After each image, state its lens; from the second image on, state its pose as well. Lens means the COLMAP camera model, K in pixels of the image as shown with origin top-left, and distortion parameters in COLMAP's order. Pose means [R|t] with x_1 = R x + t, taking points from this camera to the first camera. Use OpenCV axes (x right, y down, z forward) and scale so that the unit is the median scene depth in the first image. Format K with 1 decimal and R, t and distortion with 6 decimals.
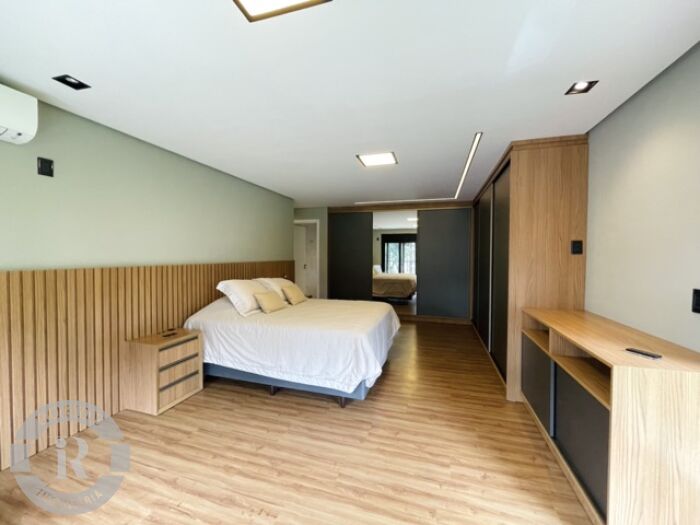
lens RADIAL K [[281.7, 0, 350.6], [0, 281.7, 260.4], [0, 0, 1]] dist [-0.003377, 0.000201]
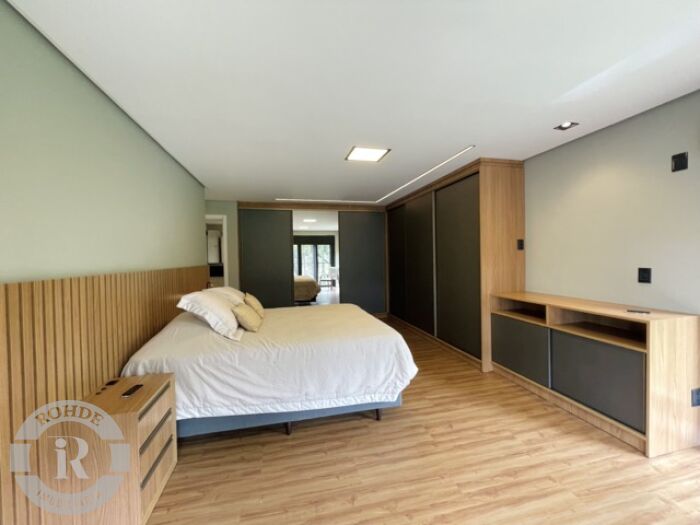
lens RADIAL K [[281.7, 0, 348.8], [0, 281.7, 260.7], [0, 0, 1]] dist [-0.003377, 0.000201]
pose [[0.863197, -0.026252, 0.504183, -0.558825], [0.032791, 0.999454, -0.004100, 0.008300], [-0.503800, 0.020072, 0.863587, 0.255556]]
